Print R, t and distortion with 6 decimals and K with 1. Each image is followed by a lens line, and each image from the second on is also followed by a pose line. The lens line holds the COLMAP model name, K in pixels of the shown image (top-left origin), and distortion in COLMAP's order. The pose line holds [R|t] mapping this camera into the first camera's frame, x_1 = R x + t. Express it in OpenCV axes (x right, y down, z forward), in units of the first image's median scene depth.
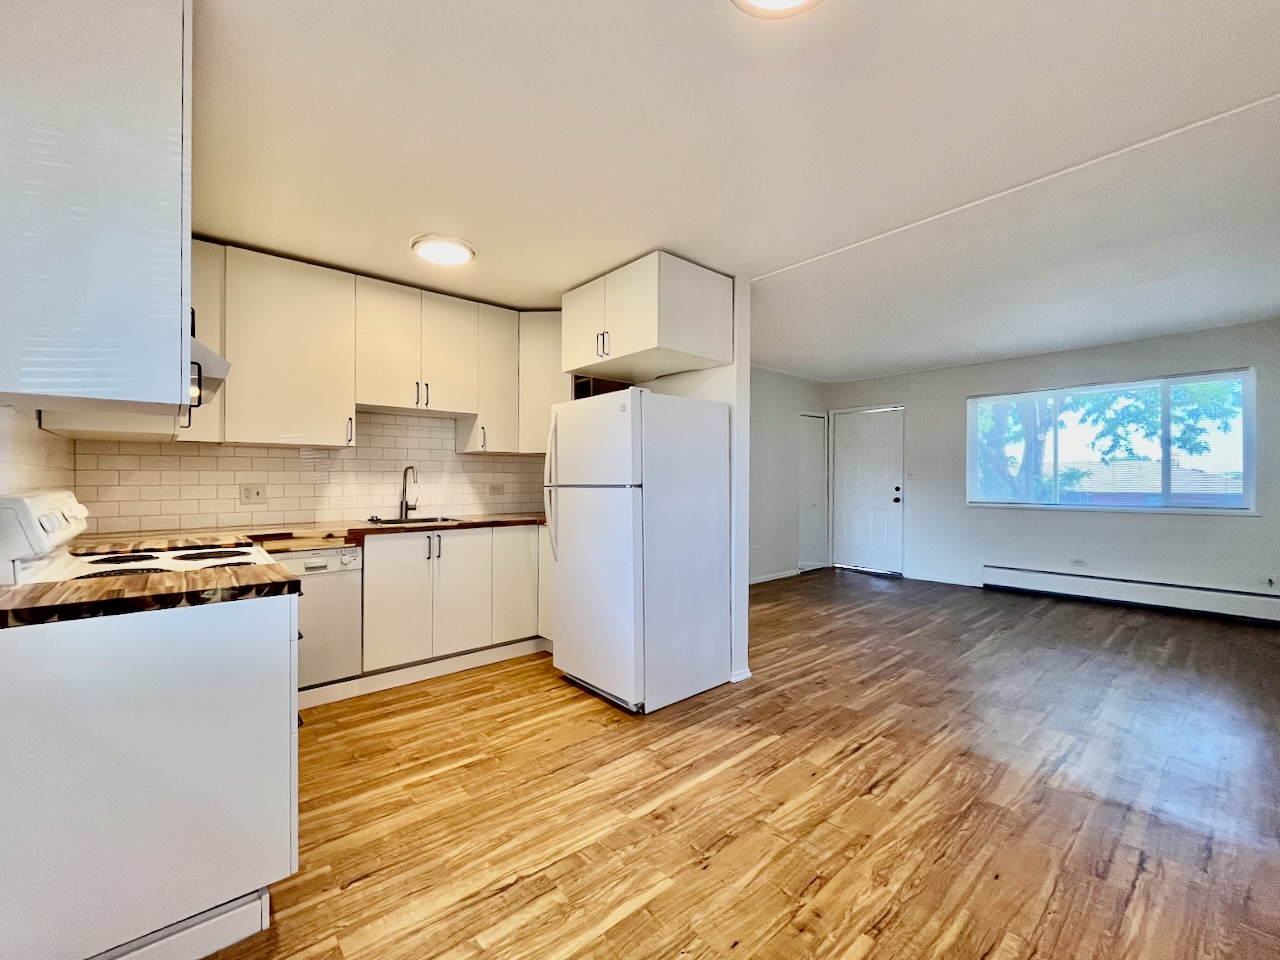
lens RADIAL K [[528.3, 0, 640.0], [0, 528.3, 480.0], [0, 0, 1]] dist [0.001445, -0.000023]
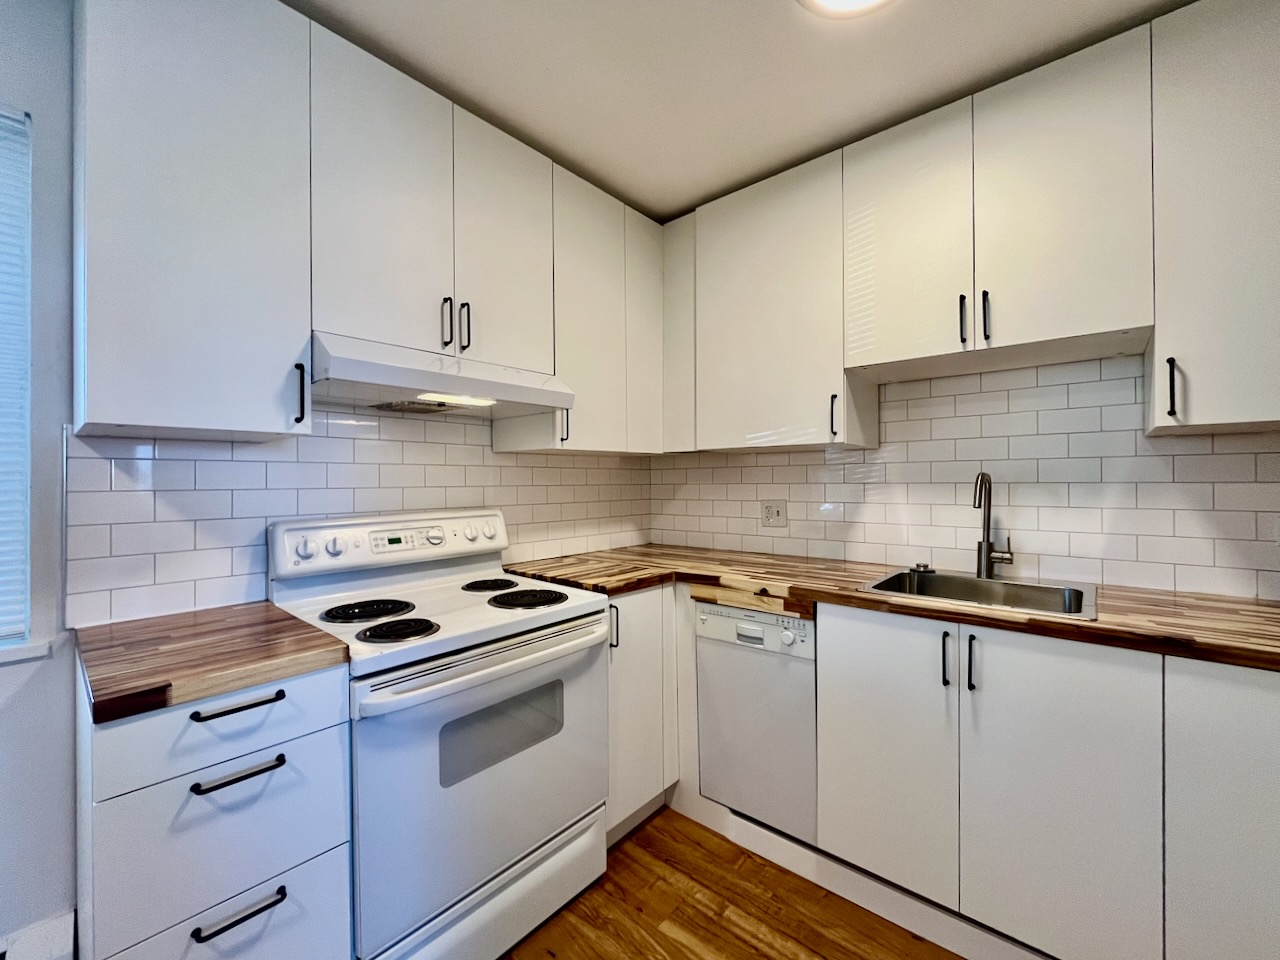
lens RADIAL K [[528.3, 0, 640.0], [0, 528.3, 480.0], [0, 0, 1]] dist [0.001445, -0.000023]
pose [[0.146488, -0.001204, -0.989212, 0.001509], [0.002079, 0.999997, -0.000909, -0.022873], [0.989210, -0.001924, 0.146490, 0.711383]]
